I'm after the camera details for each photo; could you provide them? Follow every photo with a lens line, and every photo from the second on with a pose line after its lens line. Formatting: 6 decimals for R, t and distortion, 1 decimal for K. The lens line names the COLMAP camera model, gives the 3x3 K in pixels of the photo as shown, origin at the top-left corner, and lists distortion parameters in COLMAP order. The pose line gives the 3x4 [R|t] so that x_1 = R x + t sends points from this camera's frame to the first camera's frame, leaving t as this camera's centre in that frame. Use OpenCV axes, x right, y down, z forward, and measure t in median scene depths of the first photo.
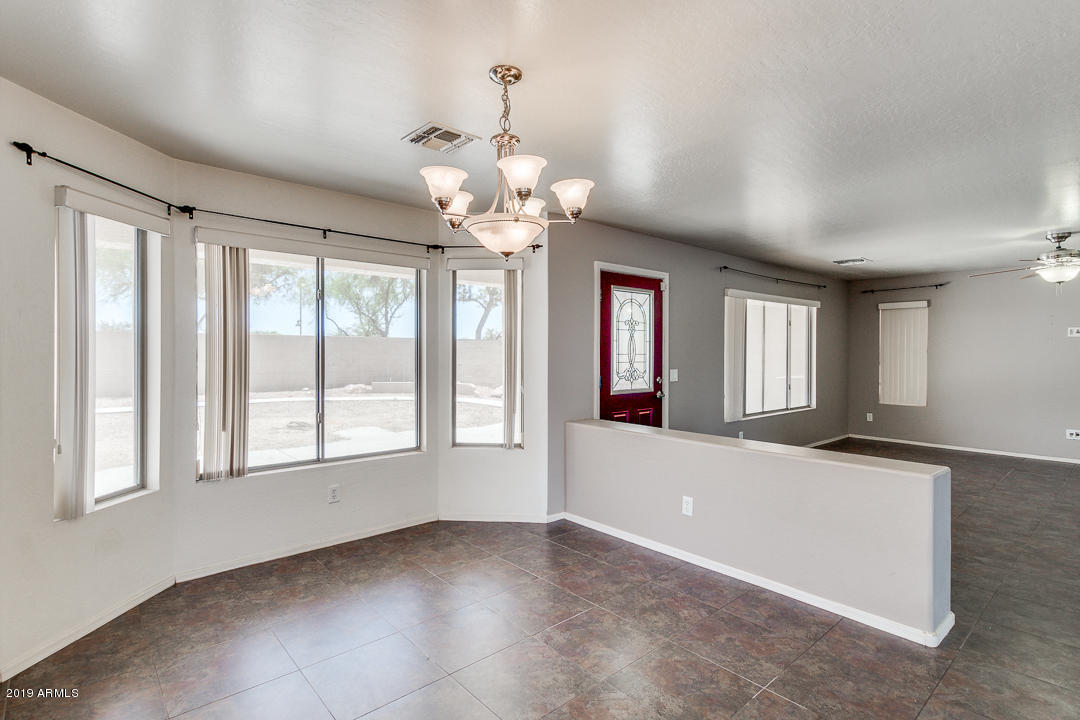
lens RADIAL K [[531.7, 0, 547.5], [0, 531.7, 355.3], [0, 0, 1]] dist [0.022418, -0.008955]
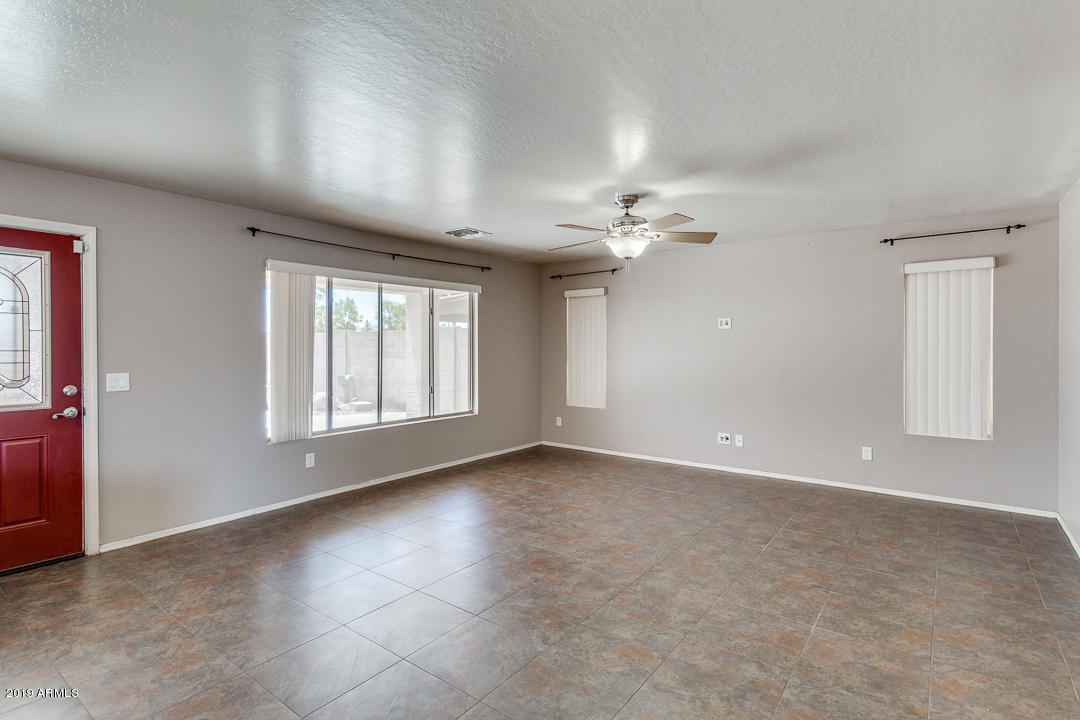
lens RADIAL K [[531.7, 0, 549.2], [0, 531.7, 351.7], [0, 0, 1]] dist [0.022418, -0.008955]
pose [[0.980275, -0.004477, 0.197589, 0.648029], [0.004188, 0.999989, 0.001880, 0.000776], [-0.197596, -0.001015, 0.980283, 0.239702]]
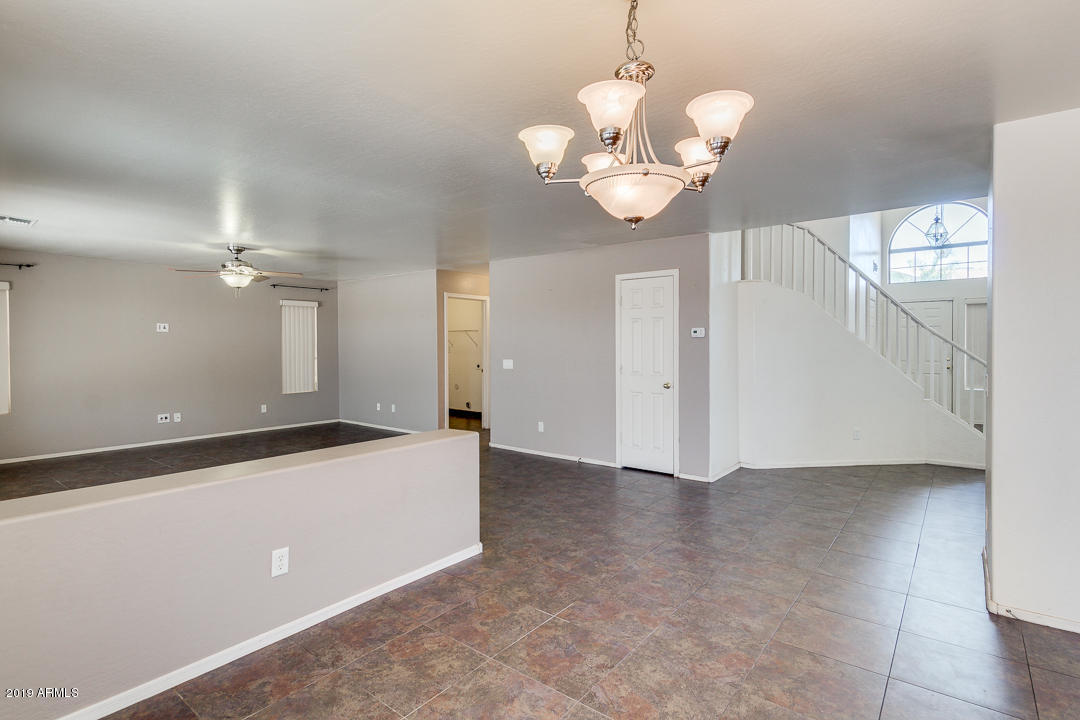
lens RADIAL K [[531.7, 0, 541.6], [0, 531.7, 355.2], [0, 0, 1]] dist [0.022418, -0.008955]
pose [[-0.175237, -0.021771, 0.984285, -0.332412], [0.009609, 0.999670, 0.023822, -0.005765], [-0.984479, 0.013632, -0.174970, 0.516874]]
